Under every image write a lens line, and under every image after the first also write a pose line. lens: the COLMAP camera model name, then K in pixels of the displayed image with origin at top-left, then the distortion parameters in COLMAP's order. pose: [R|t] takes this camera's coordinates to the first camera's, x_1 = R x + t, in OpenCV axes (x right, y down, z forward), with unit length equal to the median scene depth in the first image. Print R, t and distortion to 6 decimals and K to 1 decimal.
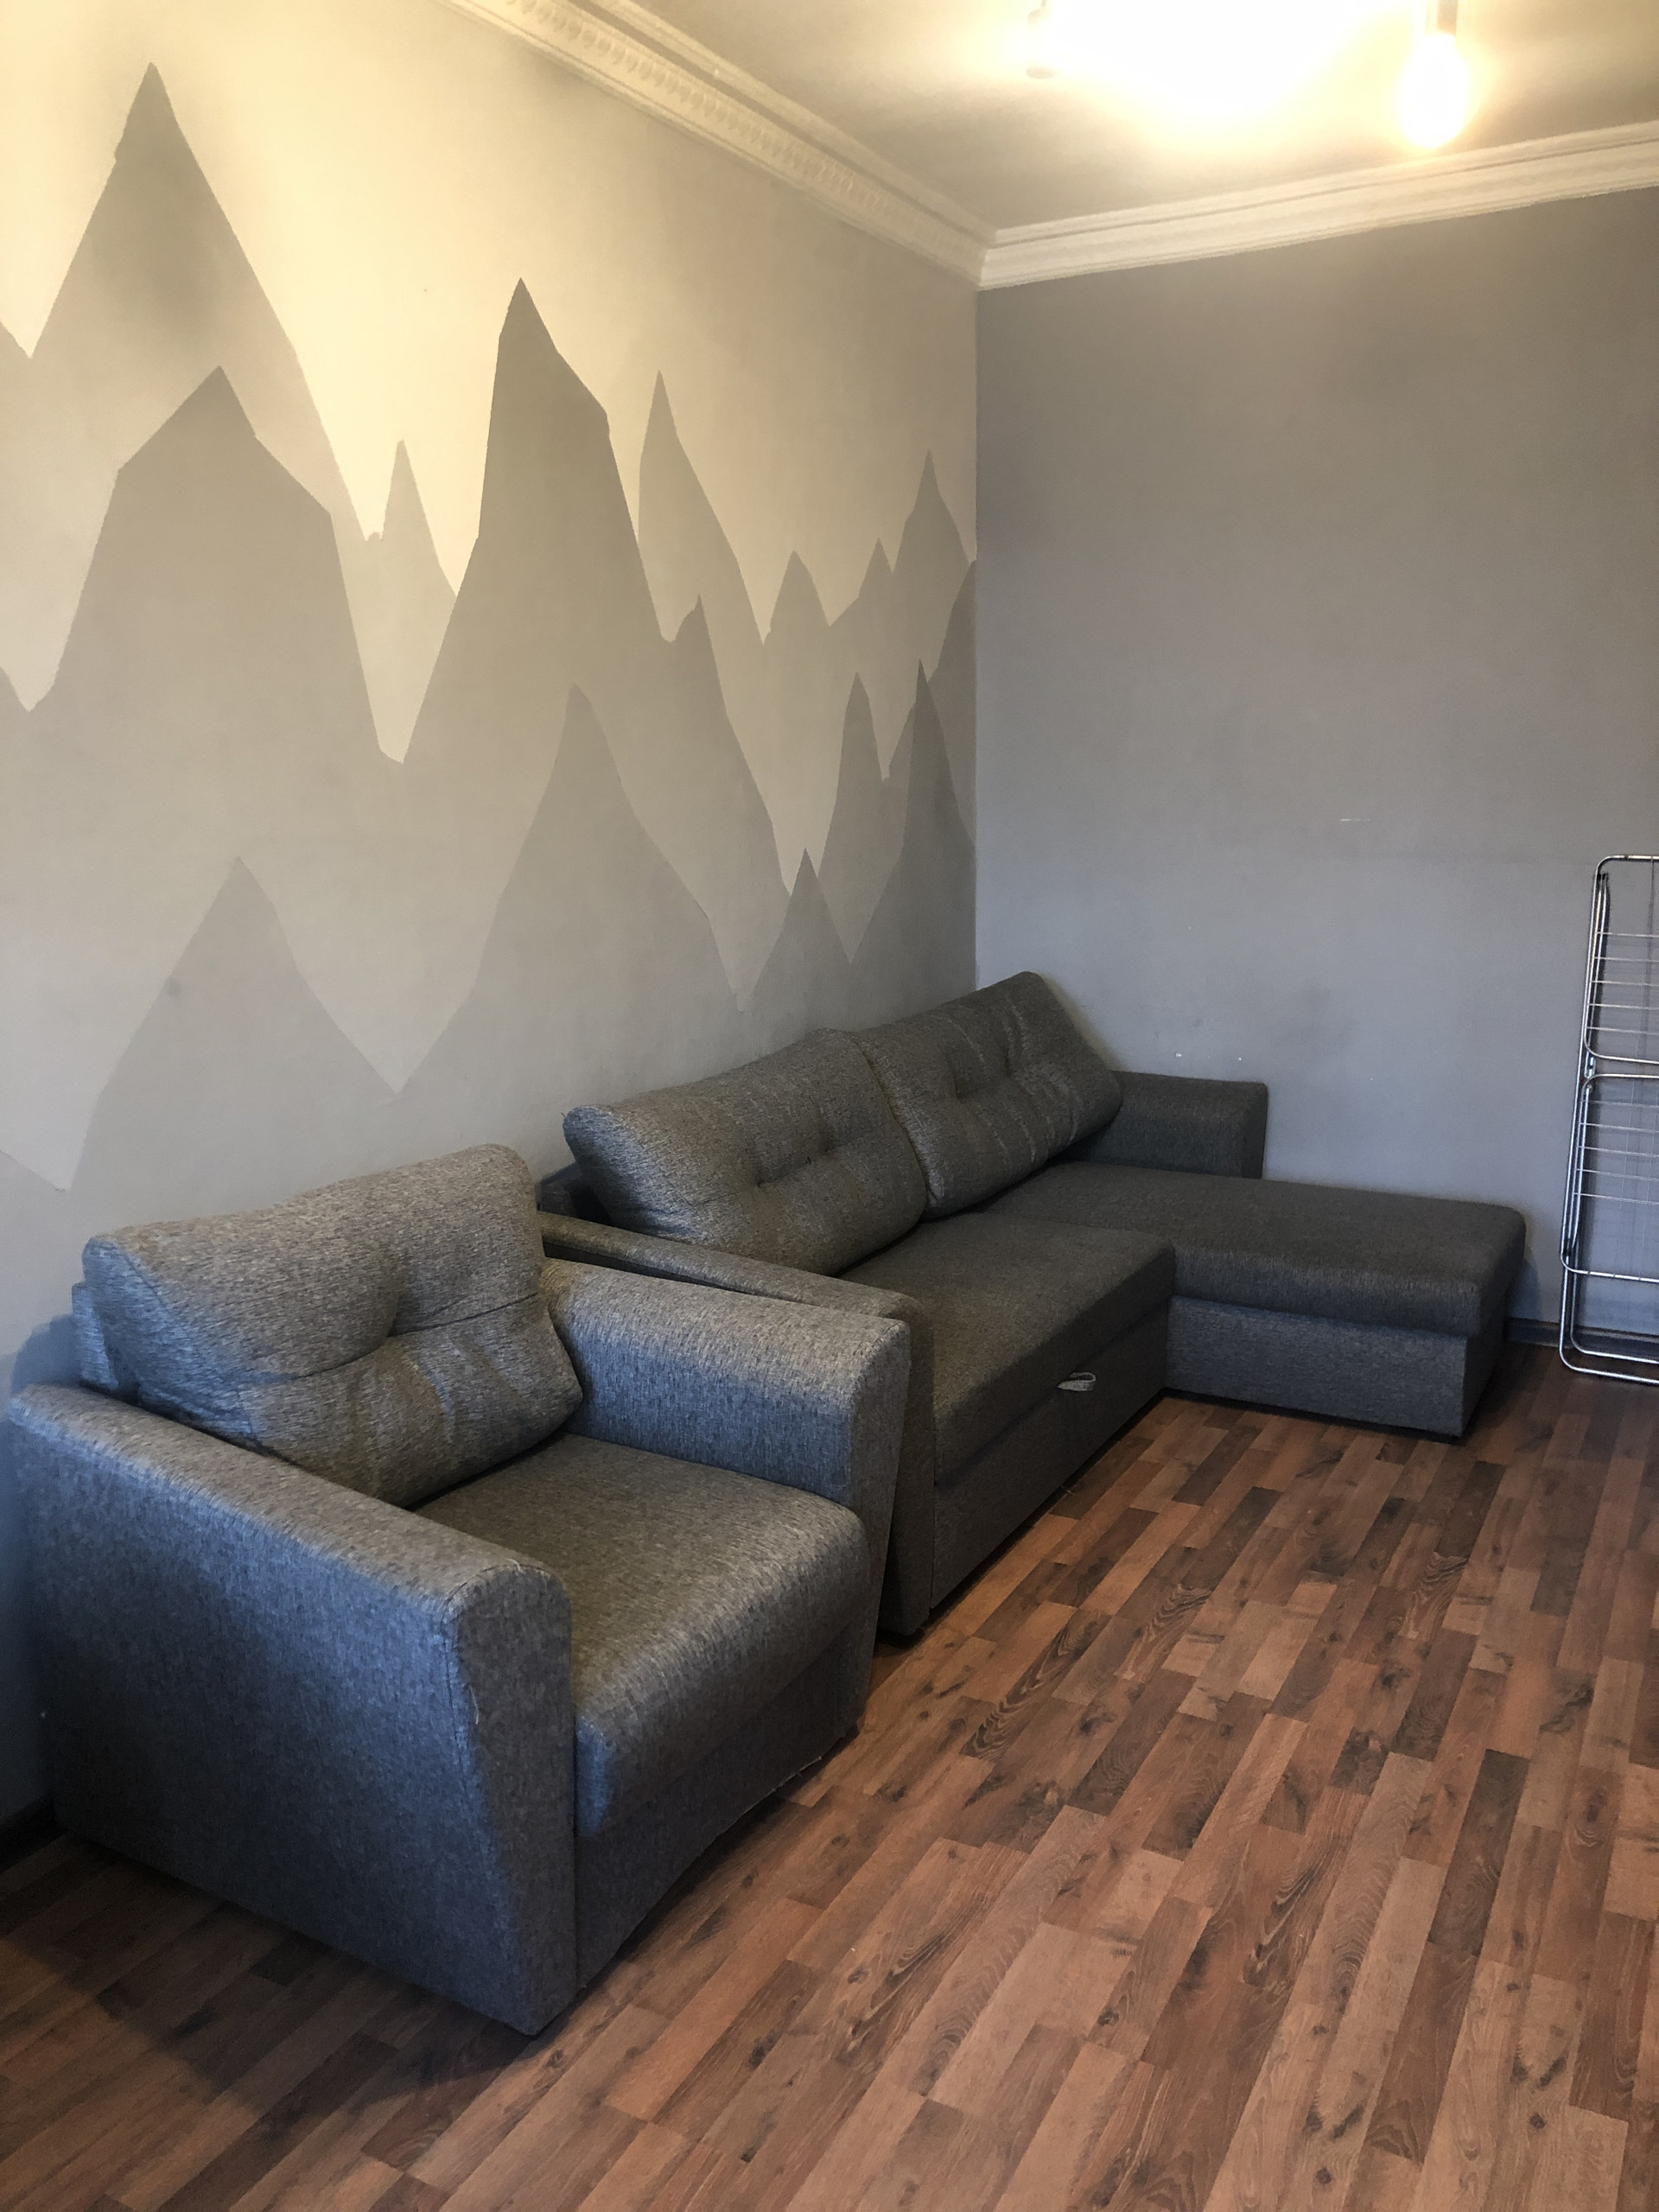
lens RADIAL K [[1818.3, 0, 829.0], [0, 1818.3, 1102.8], [0, 0, 1]] dist [0.029054, -0.033336]
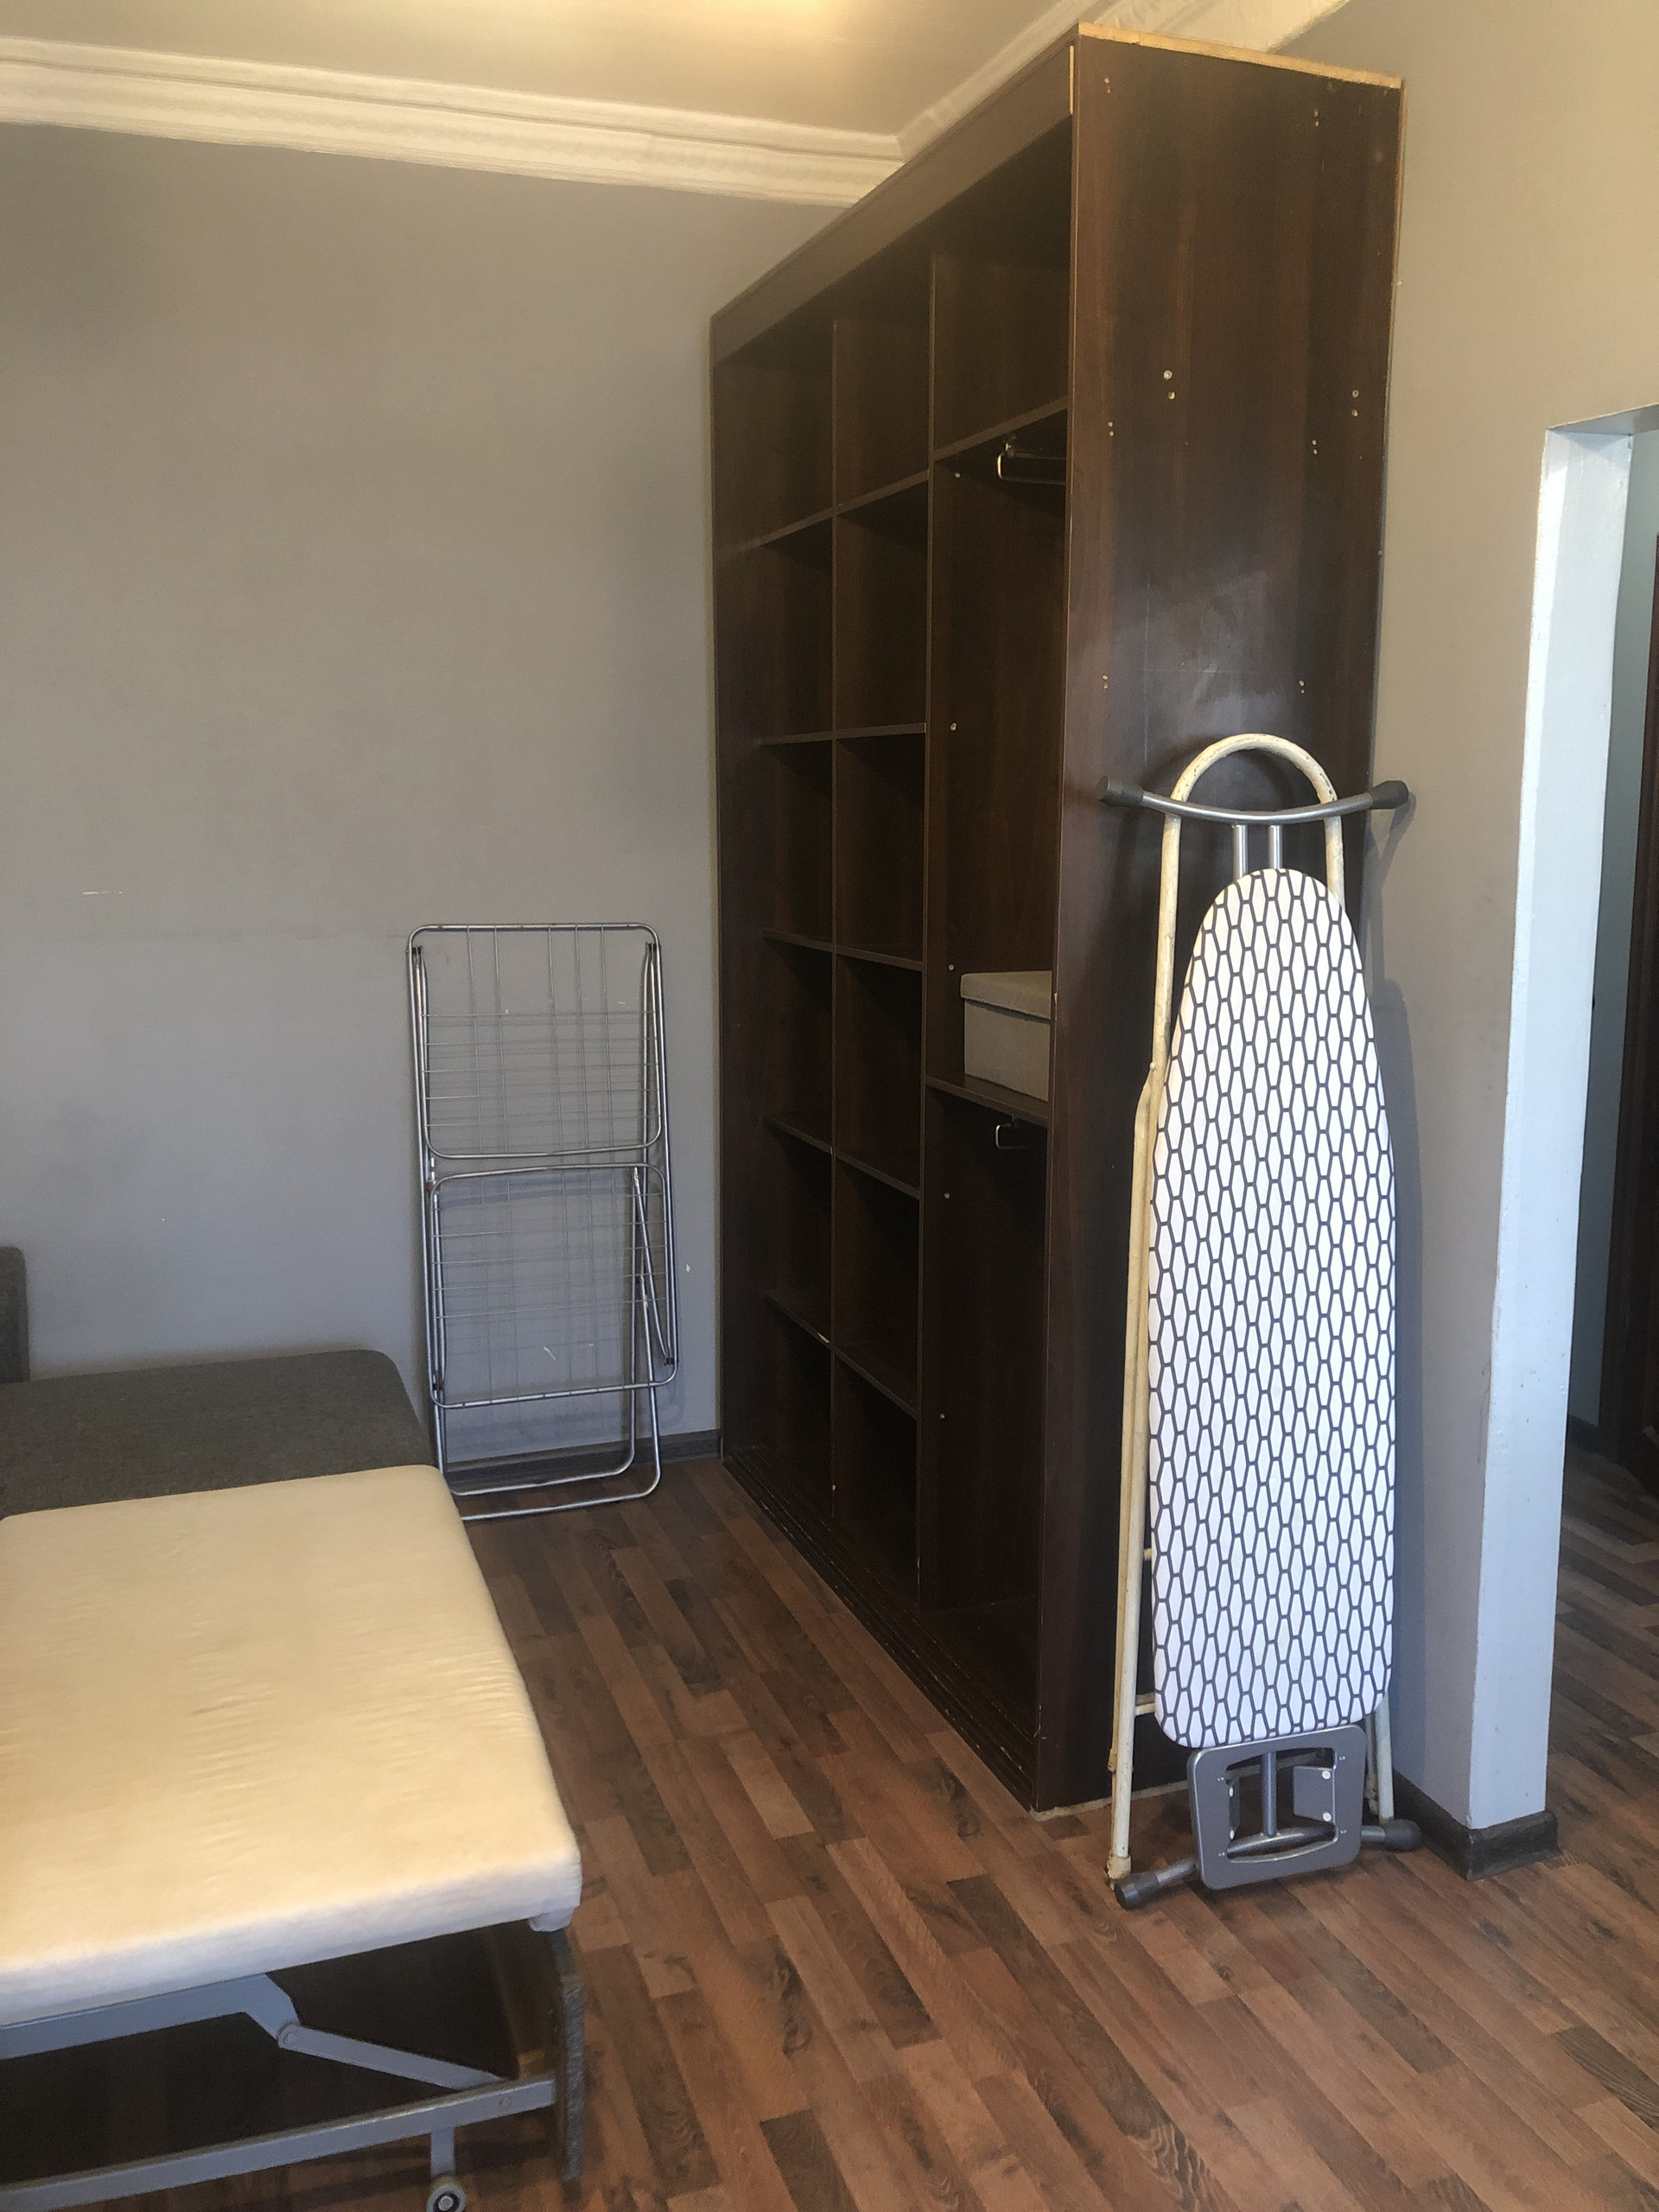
lens RADIAL K [[1818.3, 0, 837.6], [0, 1818.3, 1111.0], [0, 0, 1]] dist [0.029054, -0.033336]
pose [[0.681099, -0.119997, 0.722291, -0.085856], [0.135943, 0.990052, 0.036291, -0.062905], [-0.719460, 0.073472, 0.690636, 0.318627]]
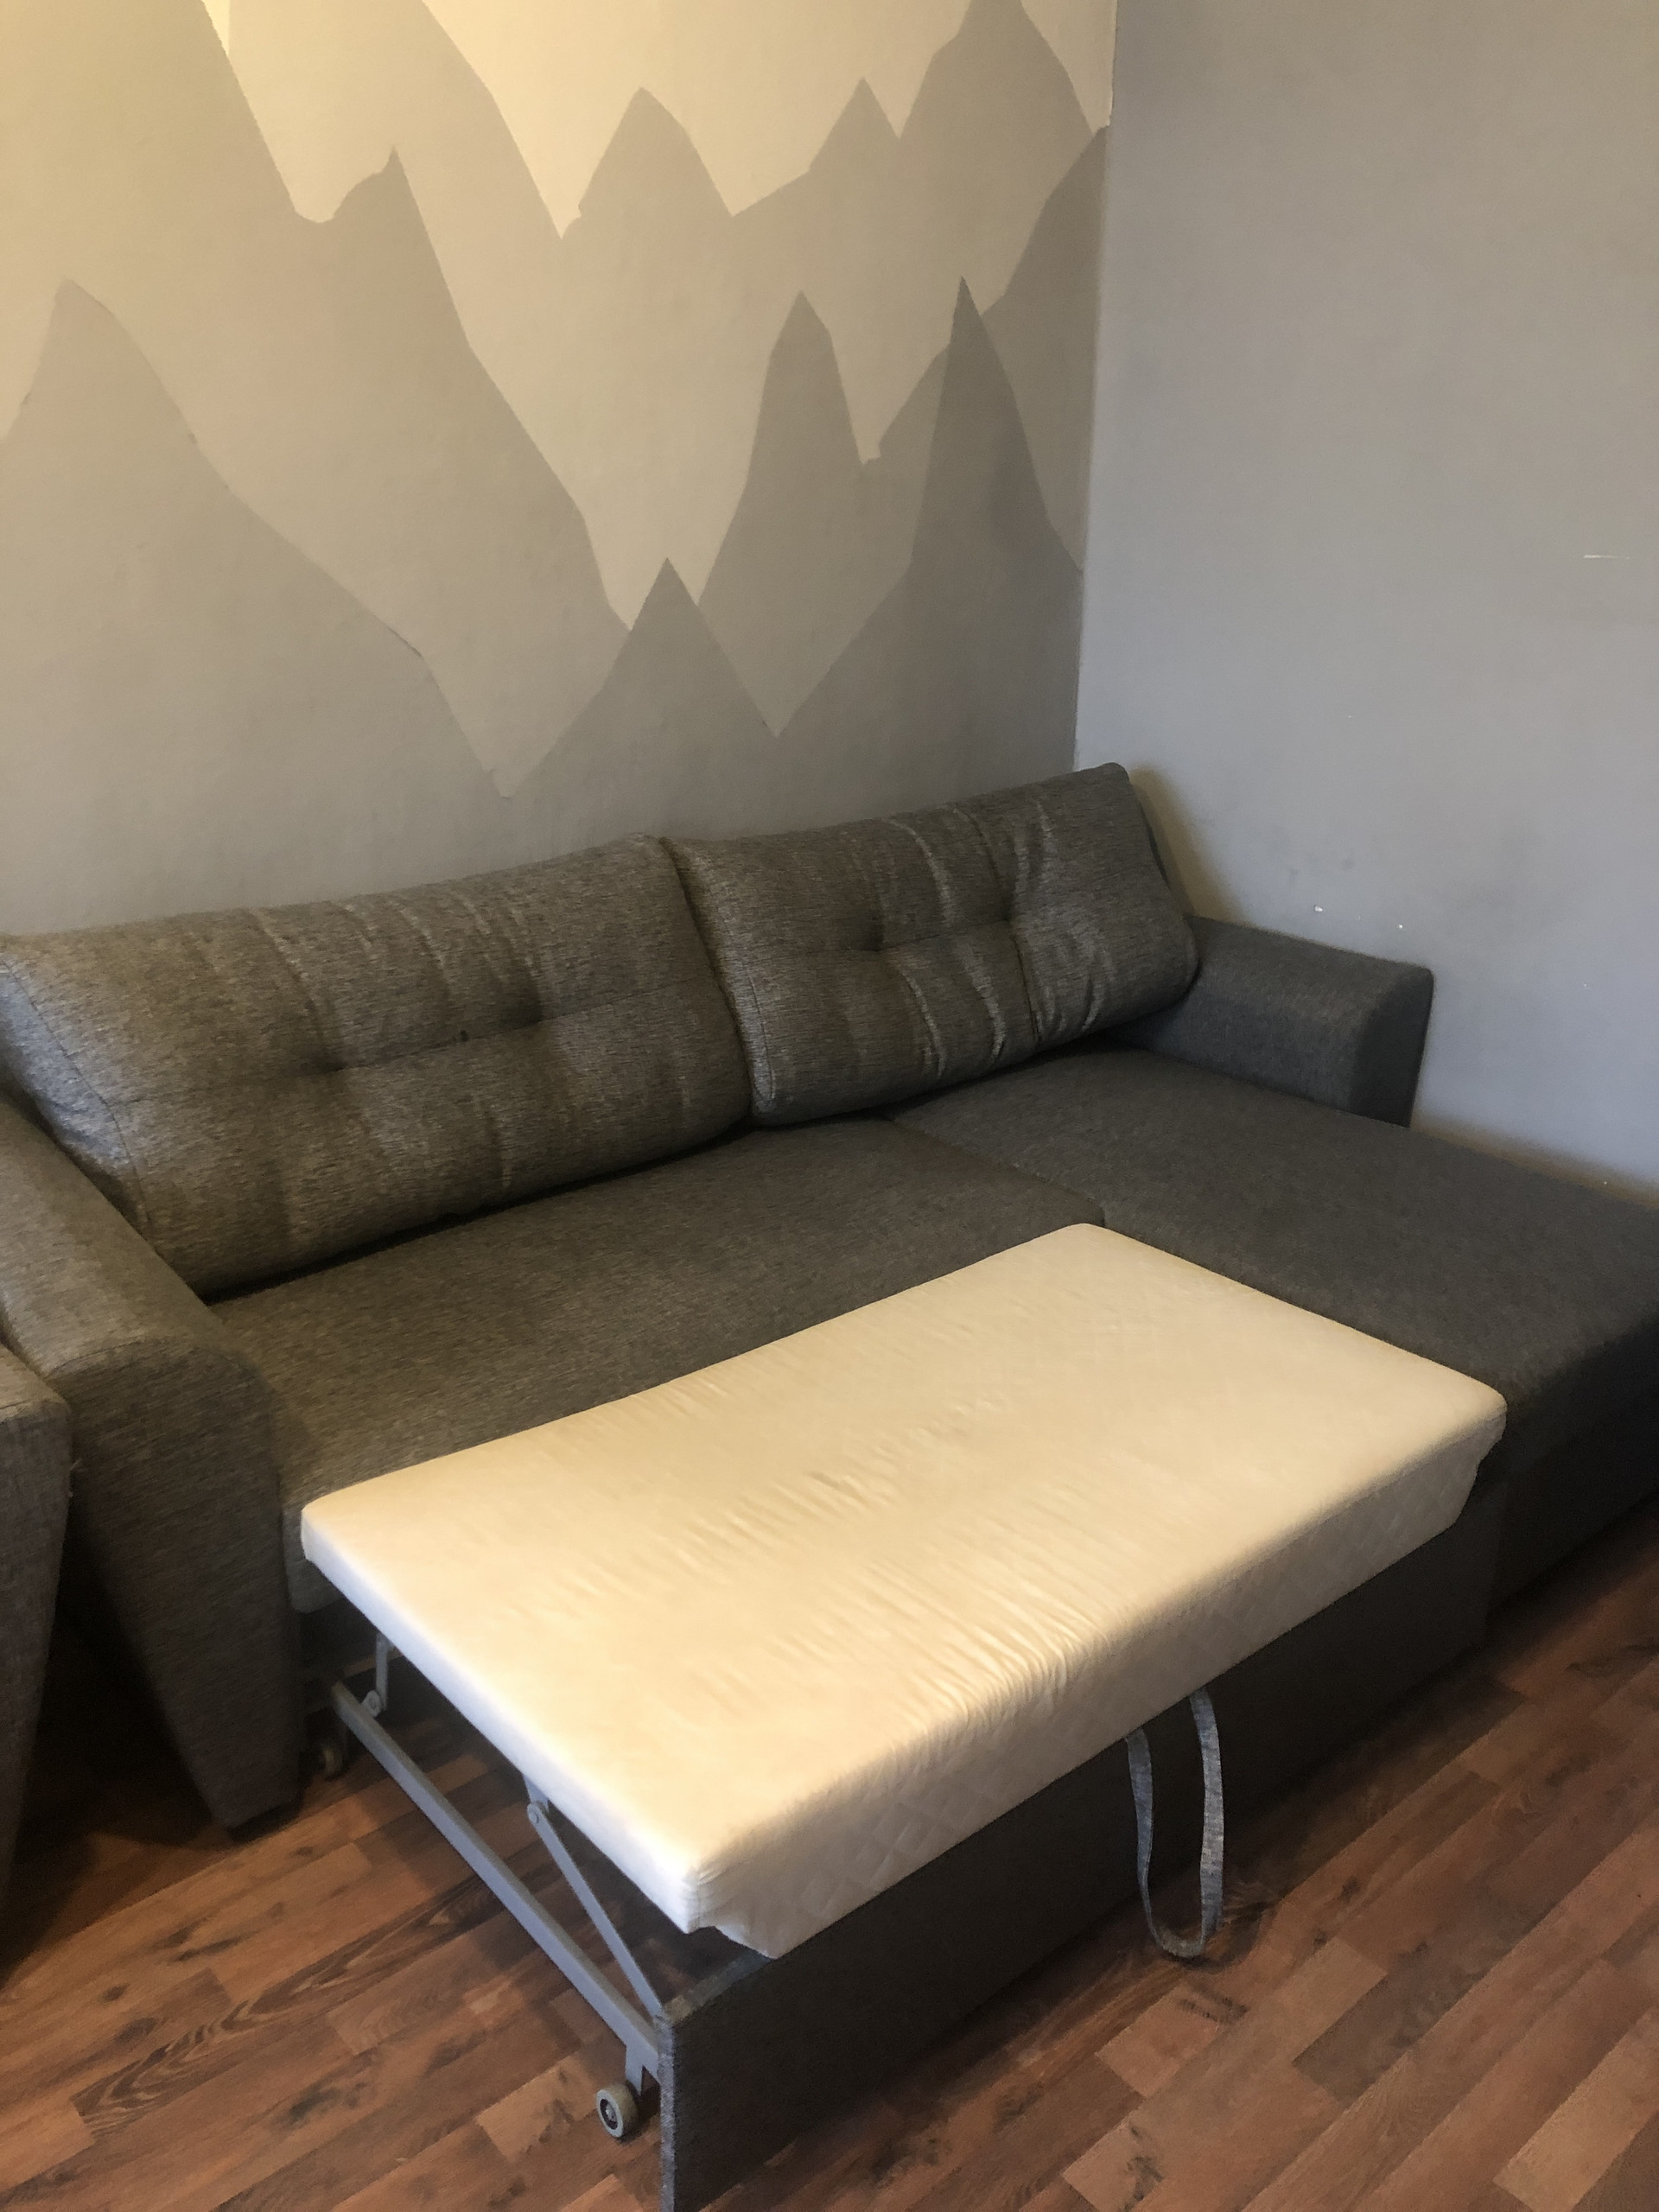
lens RADIAL K [[1818.3, 0, 840.0], [0, 1818.3, 1089.8], [0, 0, 1]] dist [0.029054, -0.033336]
pose [[0.933028, 0.141605, -0.330767, 0.346879], [-0.091840, 0.982575, 0.161591, -0.071123], [0.347885, -0.120391, 0.929775, 0.421775]]
